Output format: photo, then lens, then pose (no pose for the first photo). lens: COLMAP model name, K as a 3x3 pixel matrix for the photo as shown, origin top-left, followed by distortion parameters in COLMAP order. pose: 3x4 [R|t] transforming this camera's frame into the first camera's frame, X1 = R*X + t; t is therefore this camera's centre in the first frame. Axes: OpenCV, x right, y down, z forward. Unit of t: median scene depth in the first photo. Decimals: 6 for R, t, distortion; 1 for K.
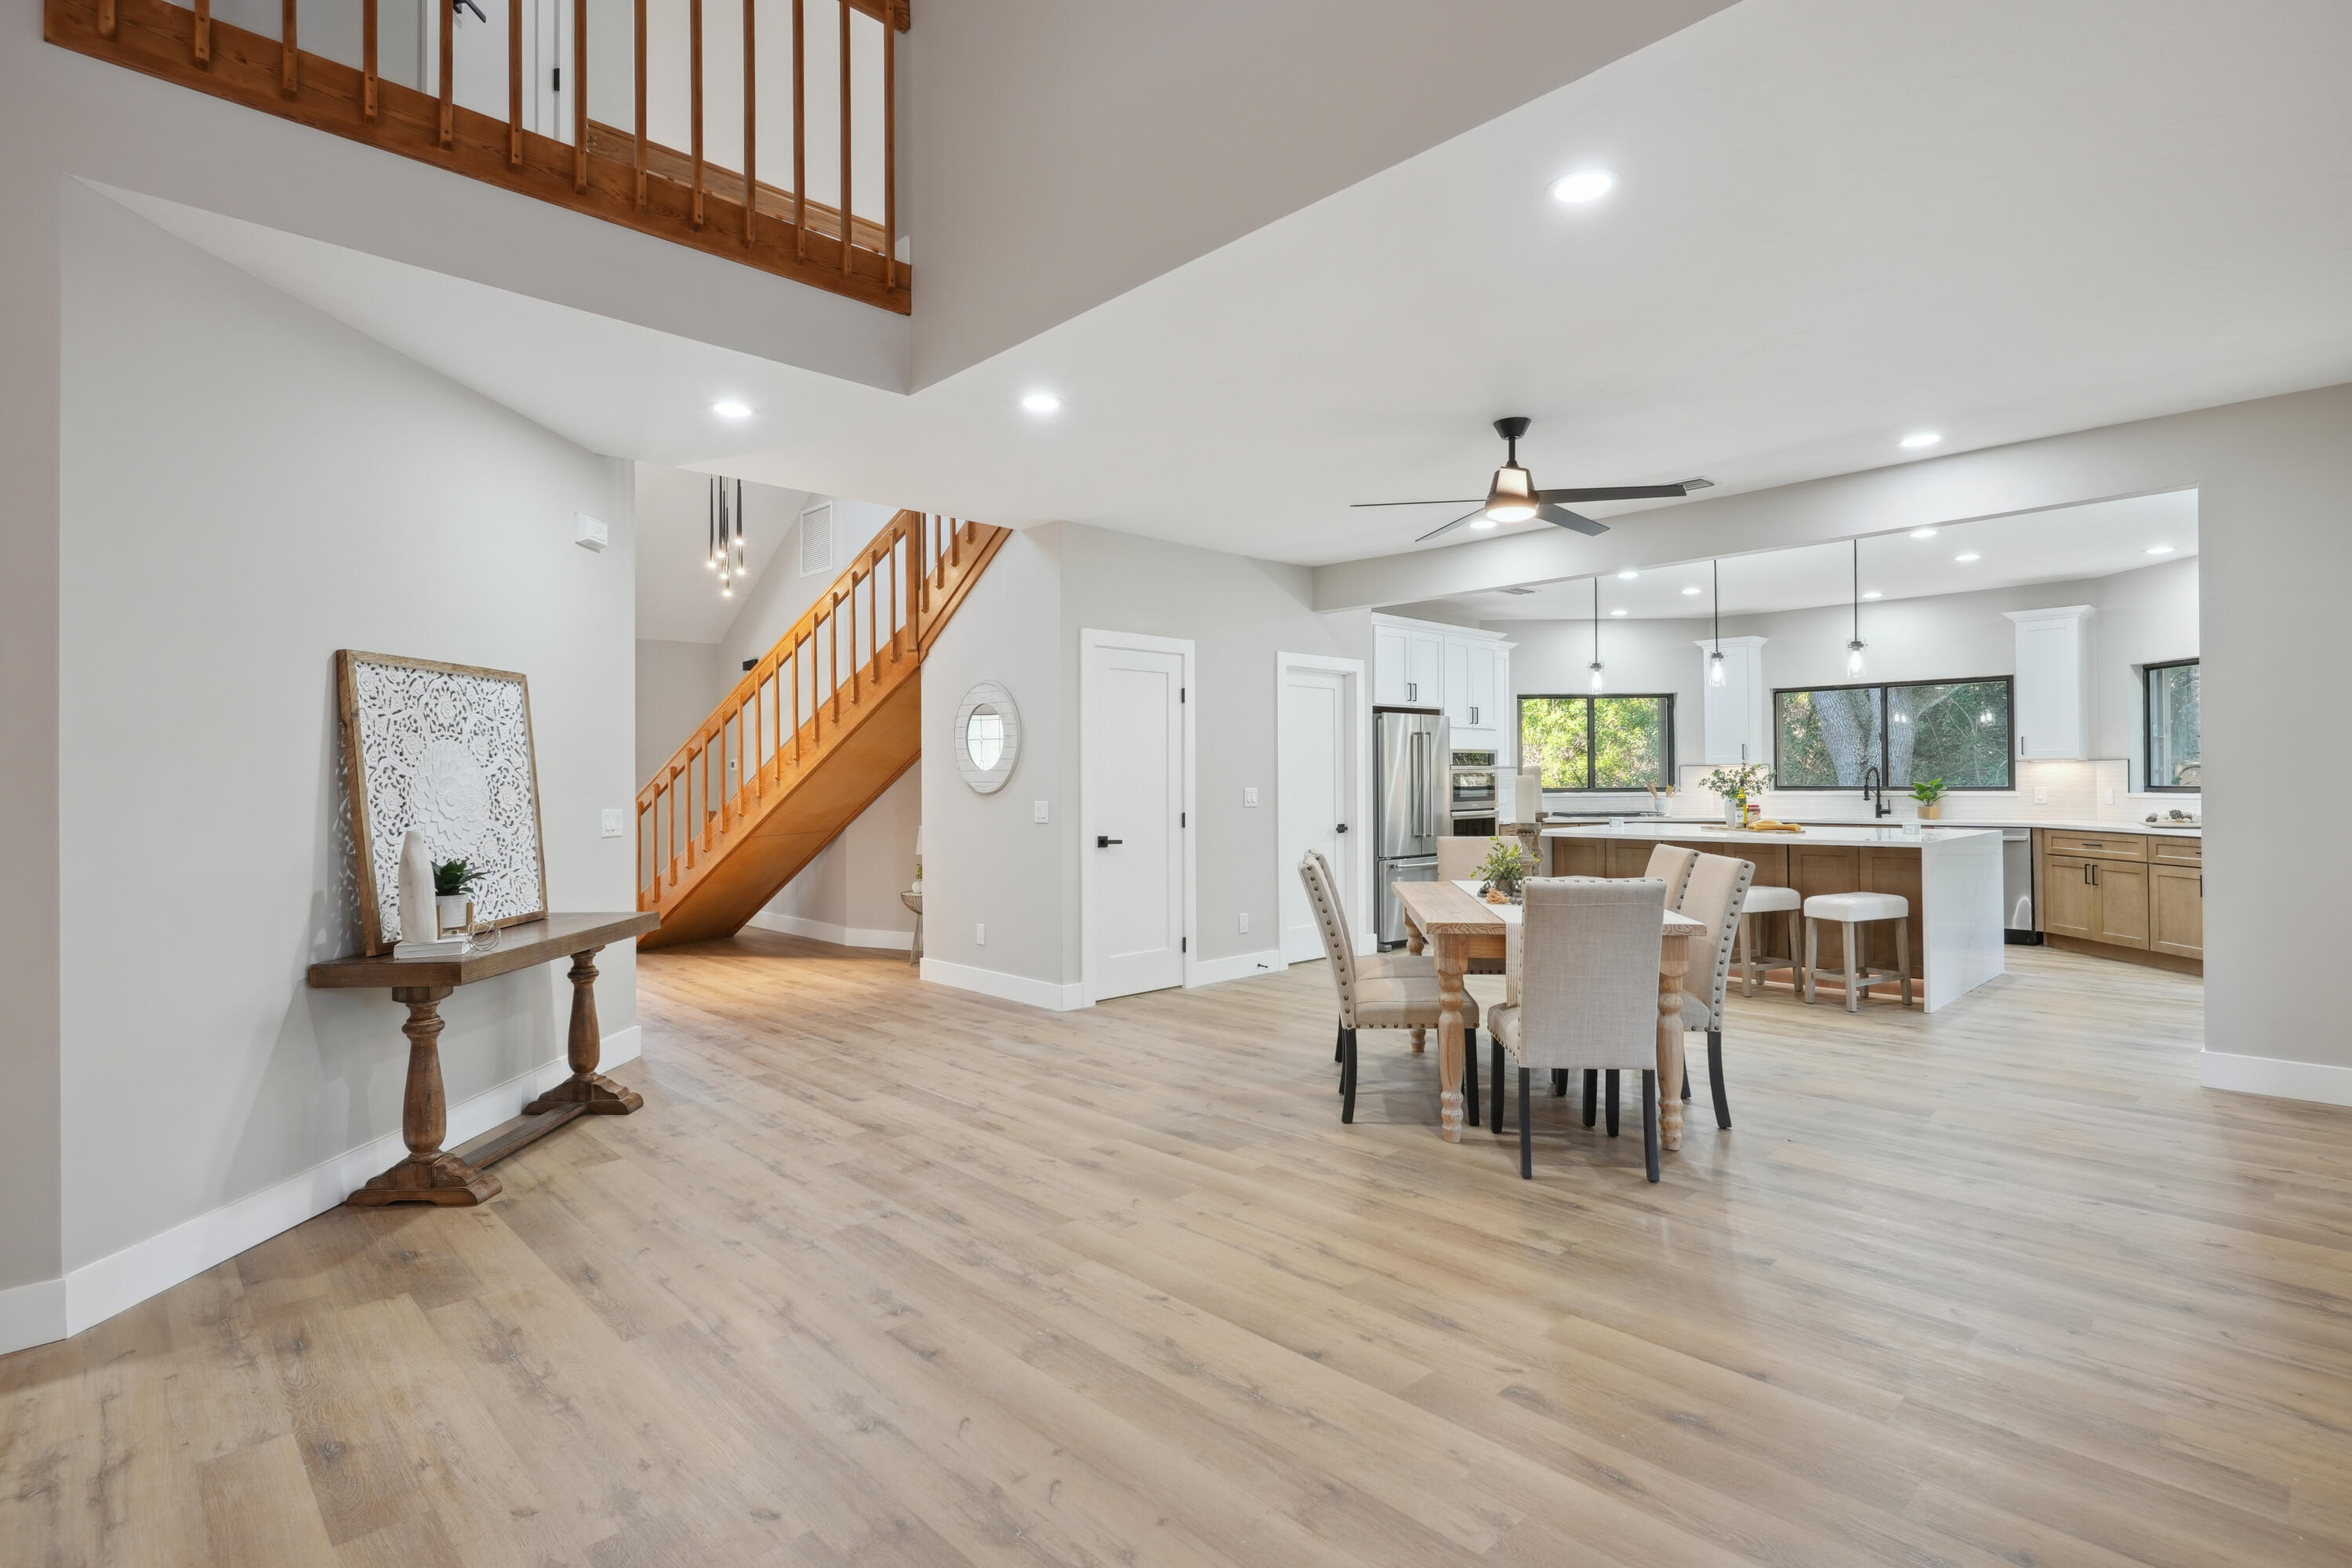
lens RADIAL K [[1145.6, 0, 1174.6], [0, 1145.6, 776.6], [0, 0, 1]] dist [-0.000283, -0.000258]
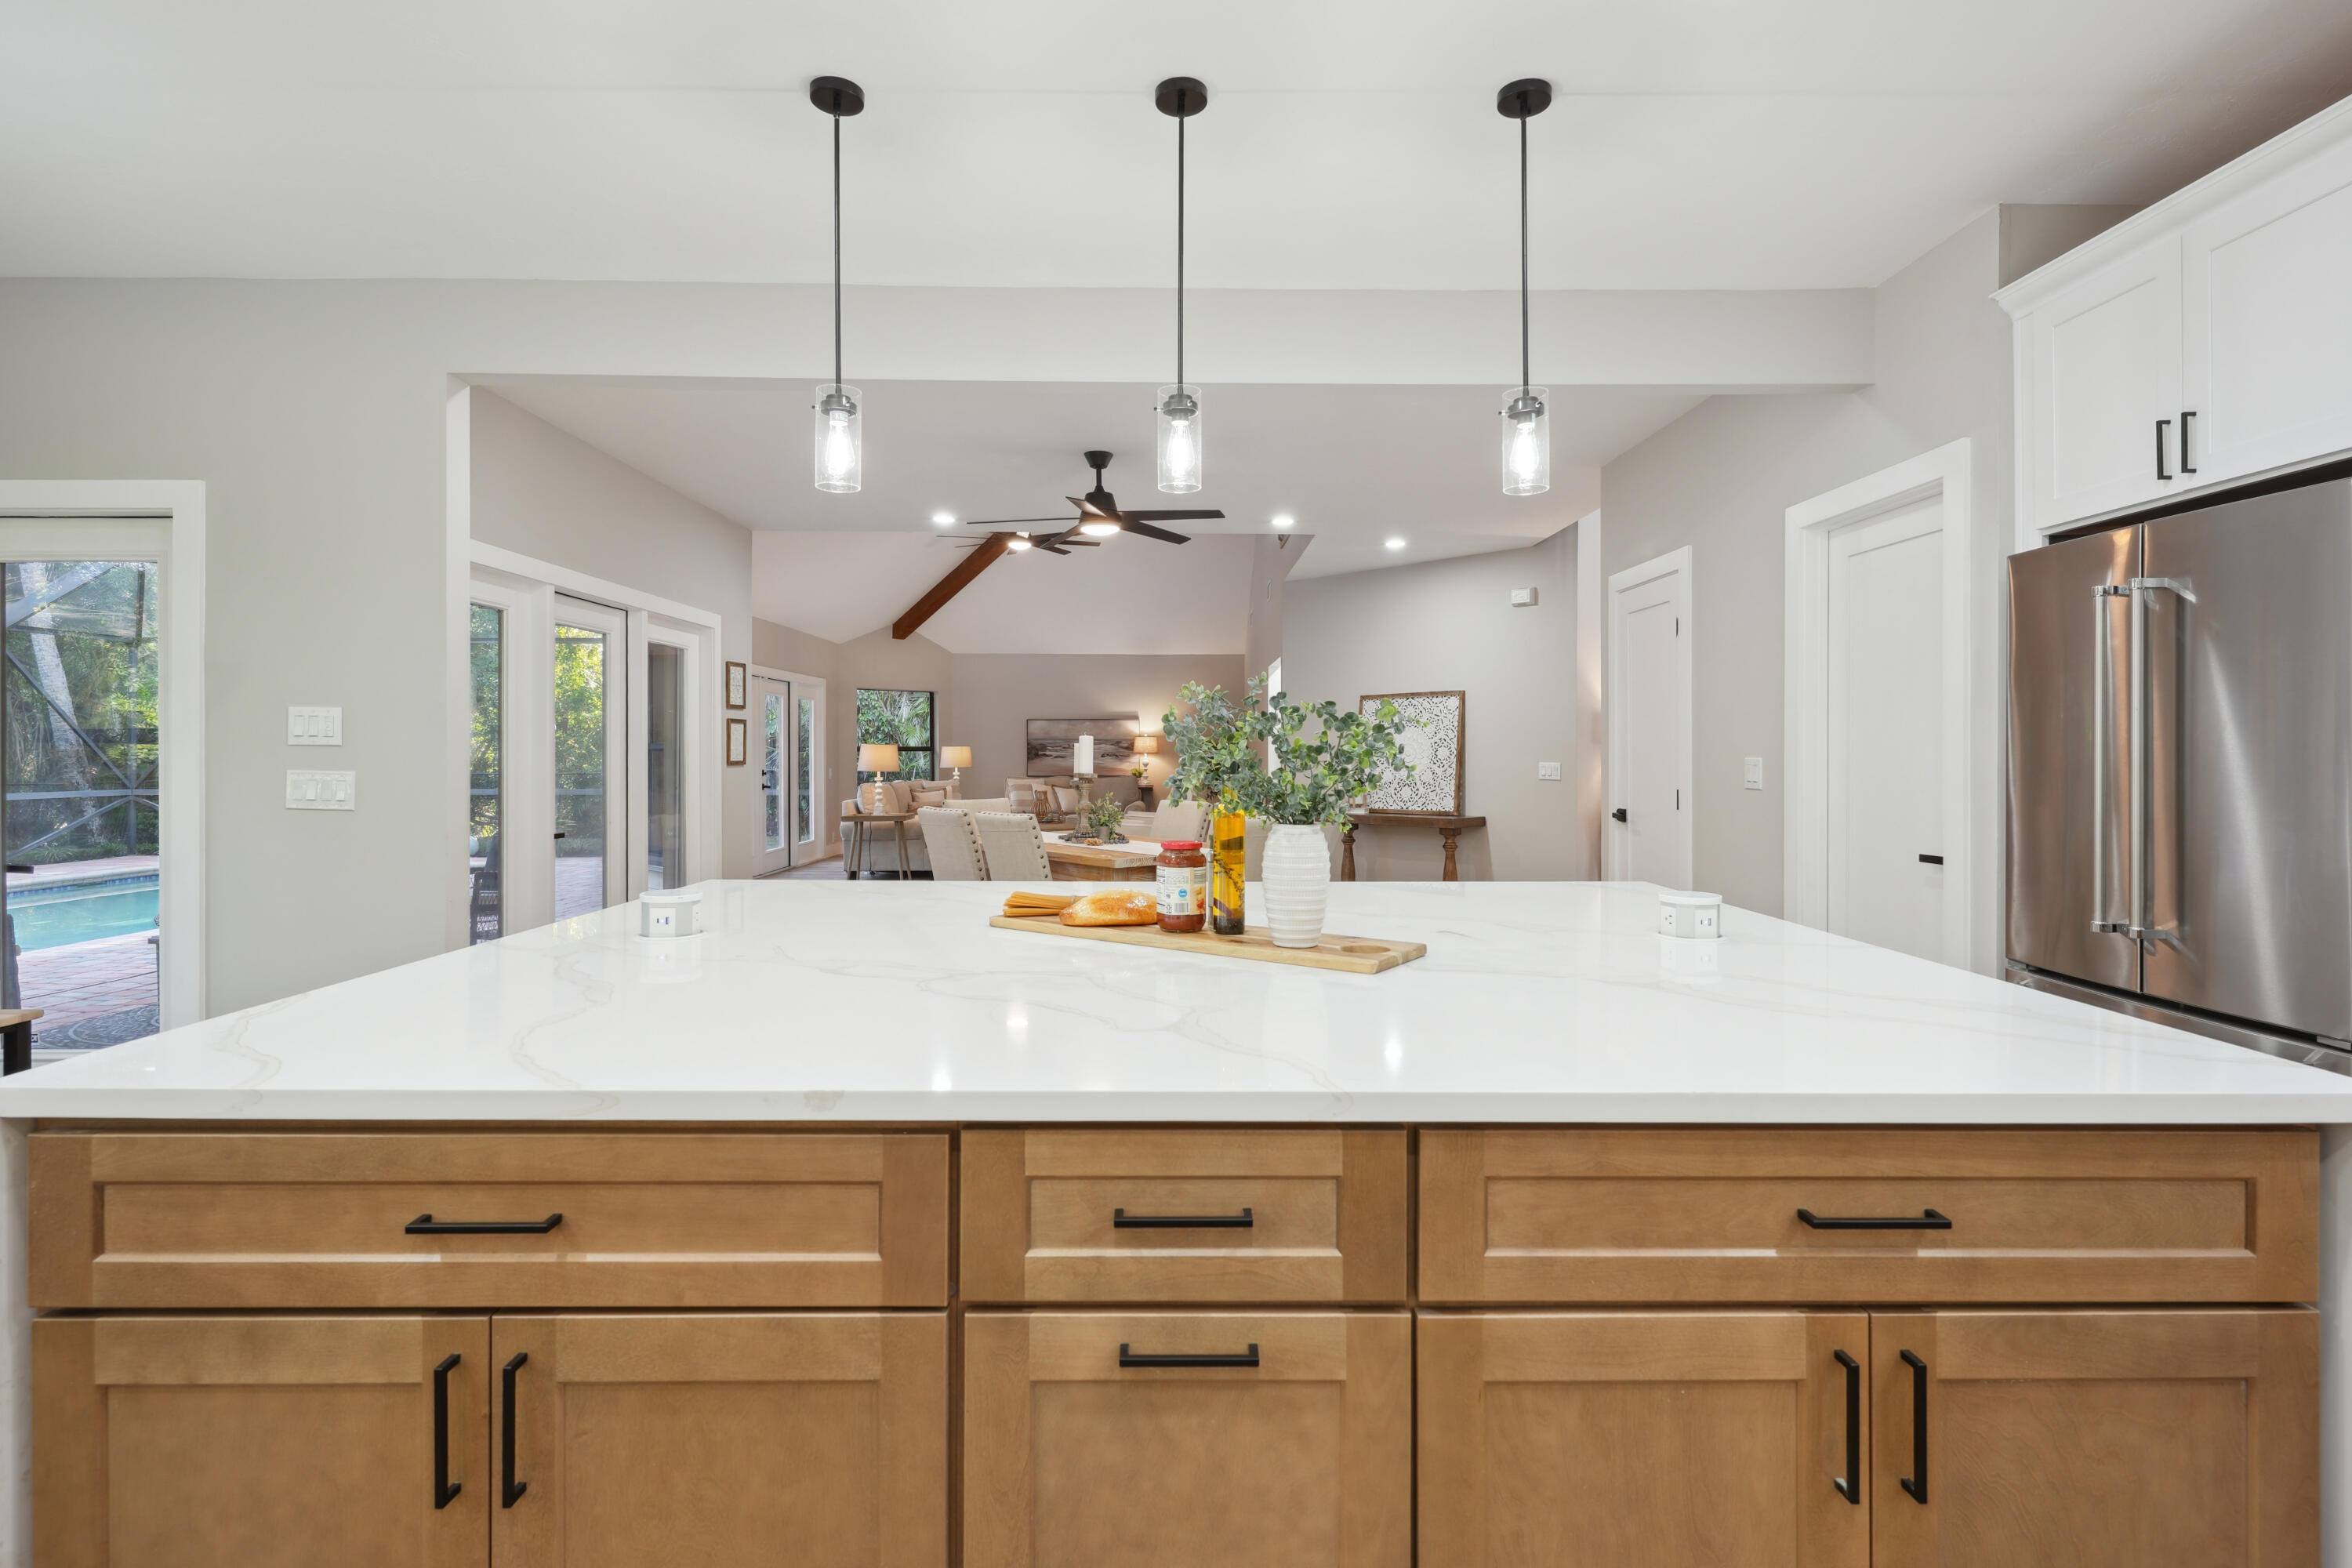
lens RADIAL K [[1142.7, 0, 1186.8], [0, 1142.7, 743.6], [0, 0, 1]] dist [0.009967, -0.004574]
pose [[-0.683713, 0.004032, -0.729740, 1.224972], [0.010016, 0.999942, -0.003859, 0.003873], [0.729682, -0.009947, -0.683714, 2.072752]]
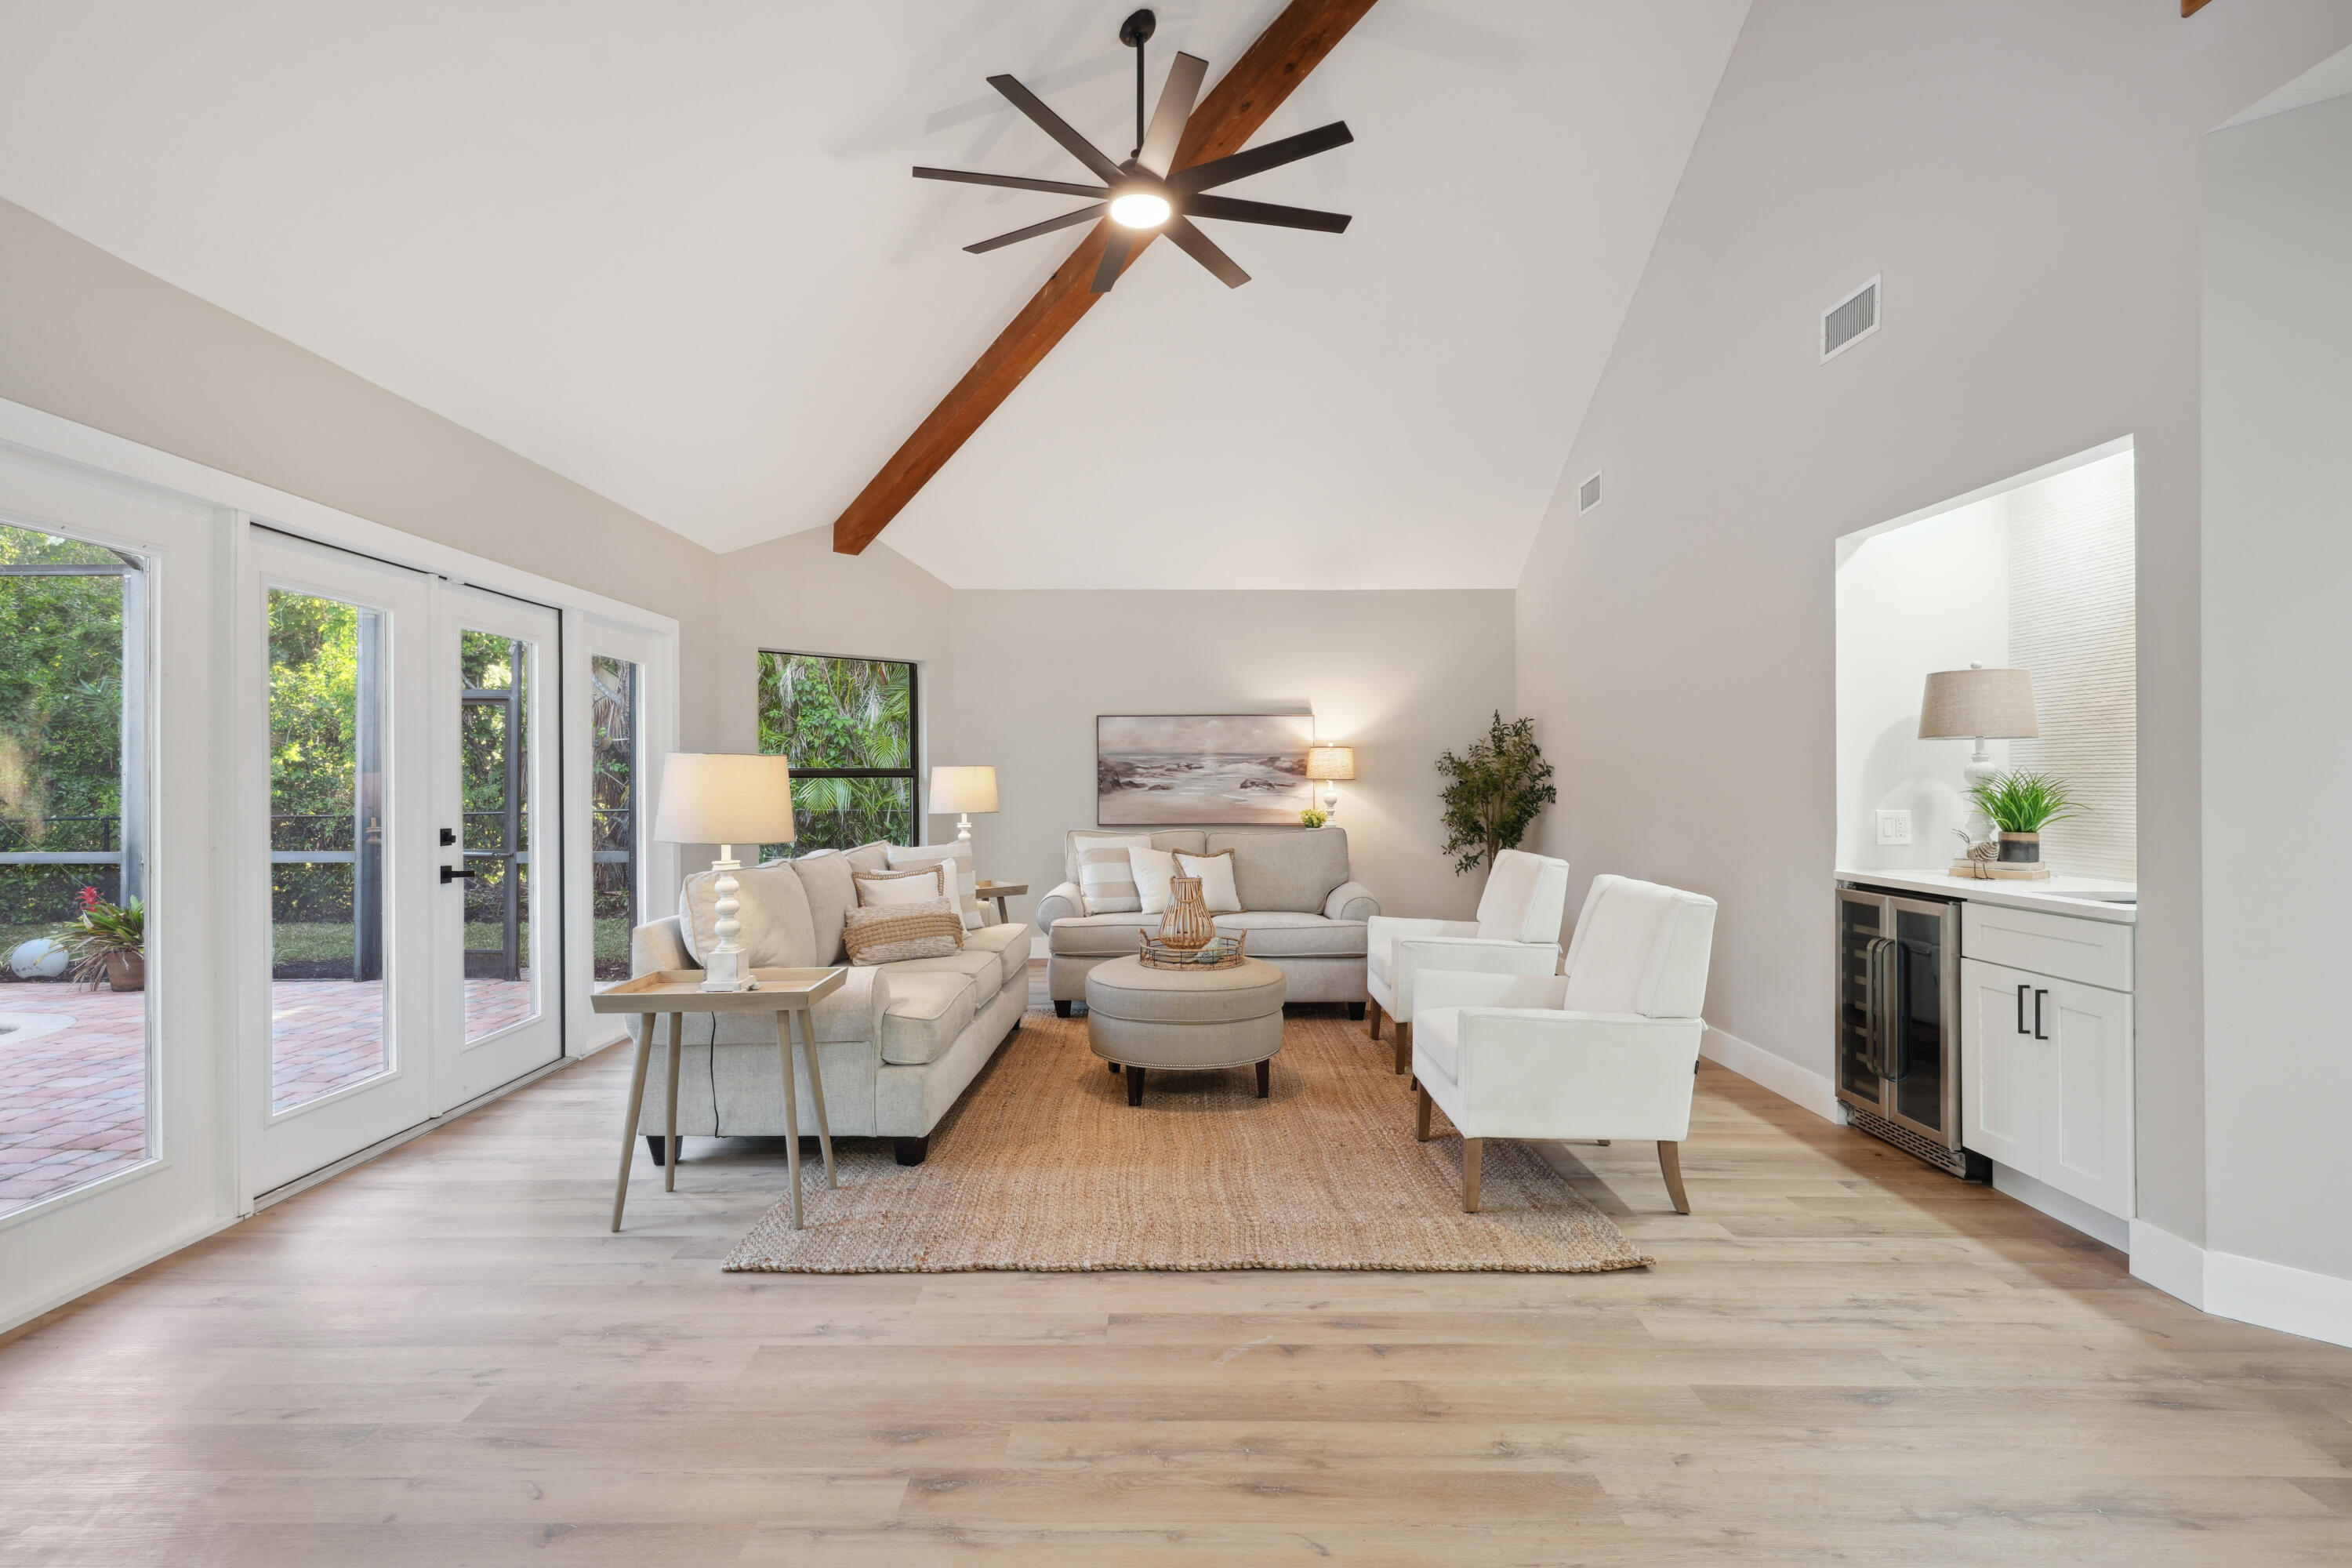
lens RADIAL K [[1142.7, 0, 1164.1], [0, 1142.7, 762.7], [0, 0, 1]] dist [0.009967, -0.004574]
pose [[-0.693133, 0.000188, -0.720810, 0.237913], [0.011973, 0.999865, -0.011253, 0.007999], [0.720710, -0.016430, -0.693042, 0.653943]]
